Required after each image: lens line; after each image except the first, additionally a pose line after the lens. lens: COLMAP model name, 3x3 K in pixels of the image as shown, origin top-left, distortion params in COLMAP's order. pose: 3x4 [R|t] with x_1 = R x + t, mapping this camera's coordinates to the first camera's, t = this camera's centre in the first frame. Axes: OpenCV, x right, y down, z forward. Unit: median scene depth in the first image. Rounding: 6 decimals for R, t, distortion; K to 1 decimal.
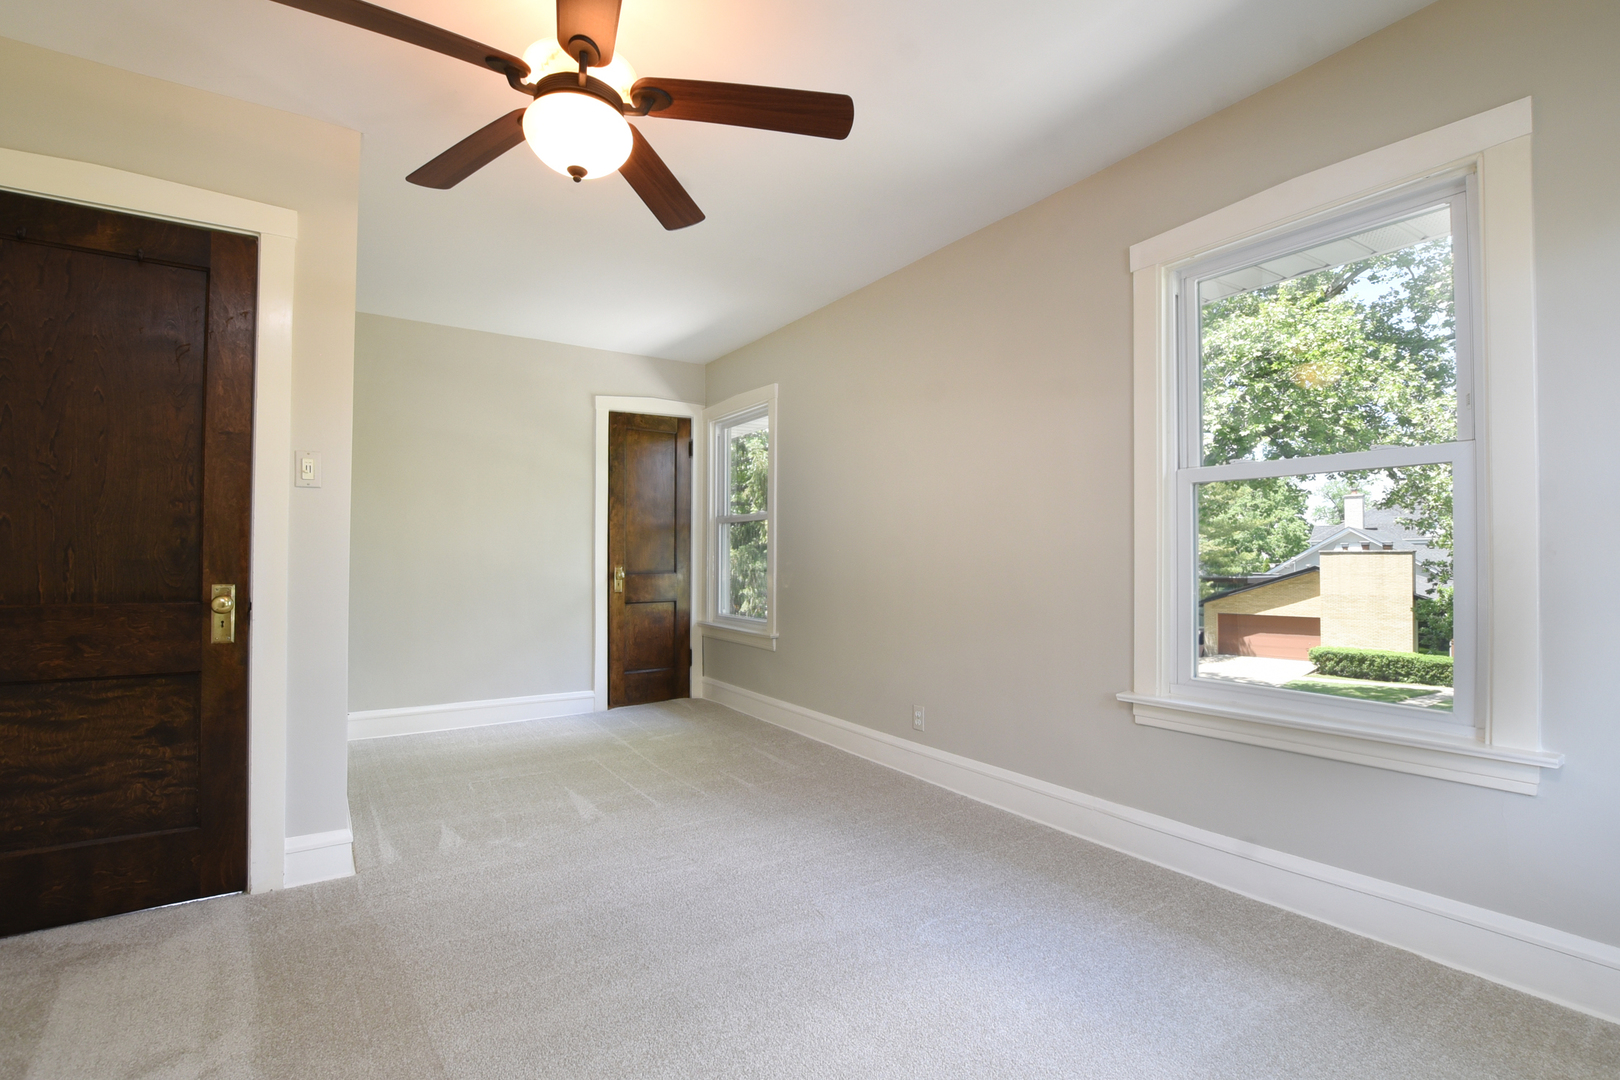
lens RADIAL K [[715.0, 0, 803.6], [0, 715.0, 542.3], [0, 0, 1]] dist [-0.025817, 0.002638]
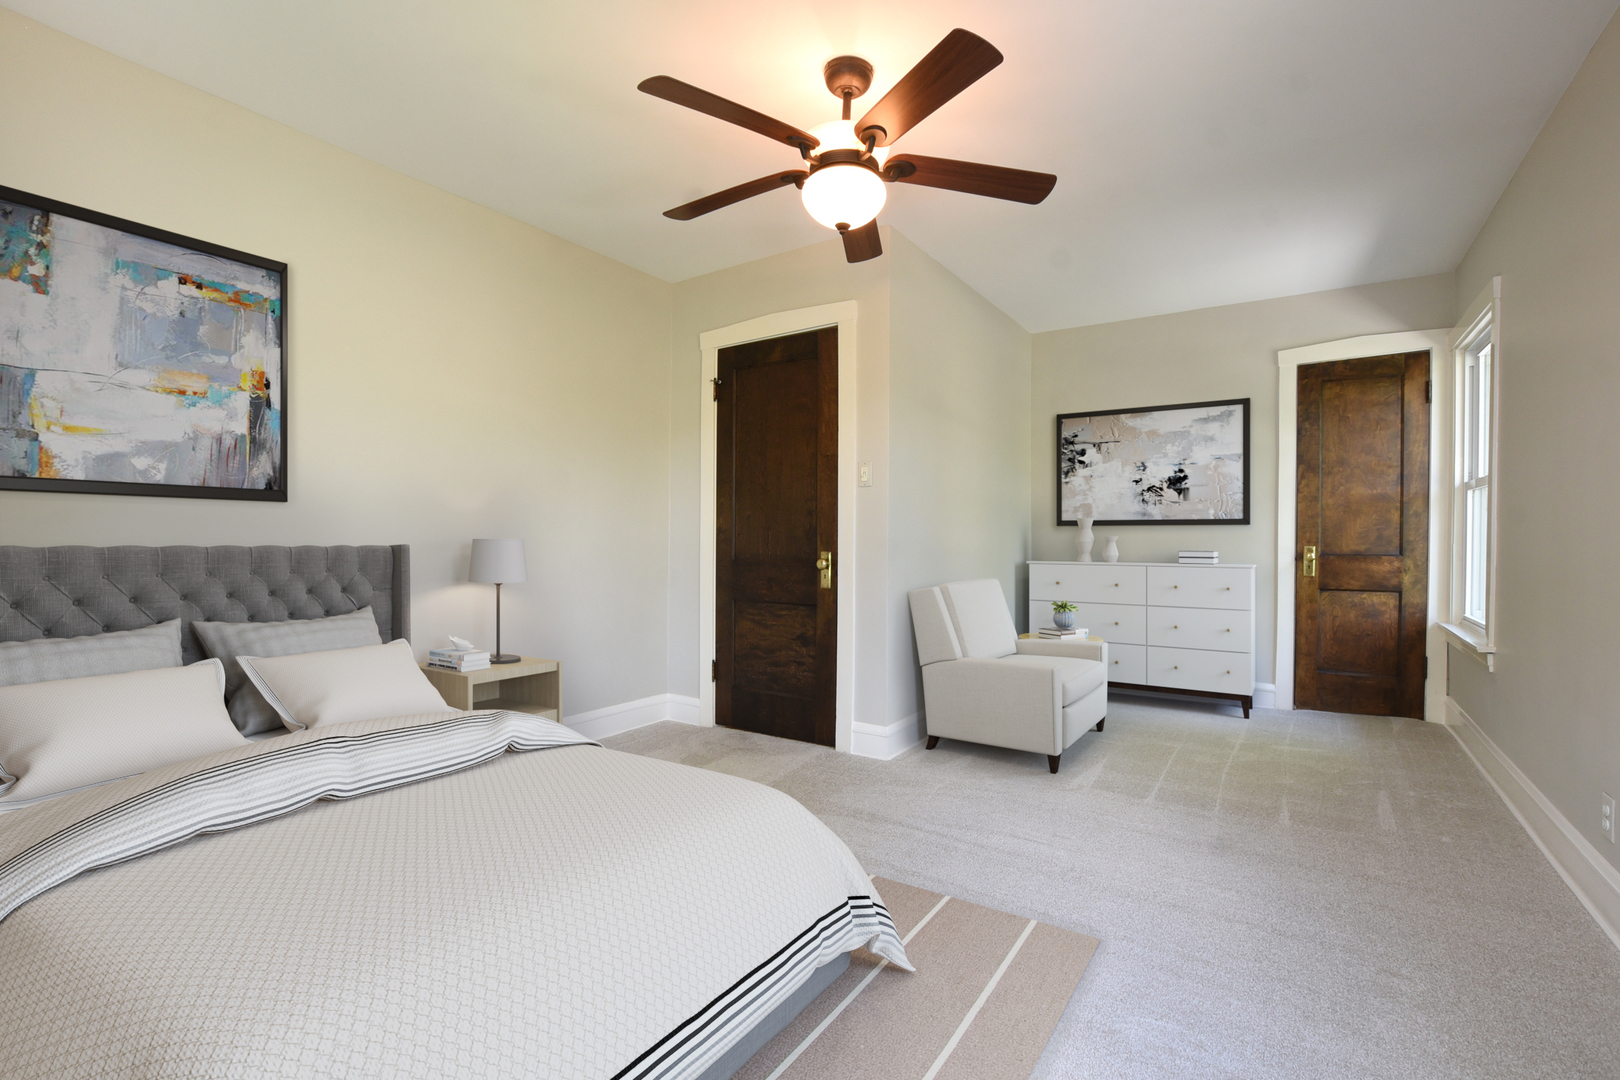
lens RADIAL K [[715.0, 0, 861.7], [0, 715.0, 544.4], [0, 0, 1]] dist [-0.025817, 0.002638]
pose [[0.434985, 0.015993, -0.900295, 0.271221], [0.016945, 0.999520, 0.025943, 0.000753], [0.900278, -0.026540, 0.434506, 0.150230]]
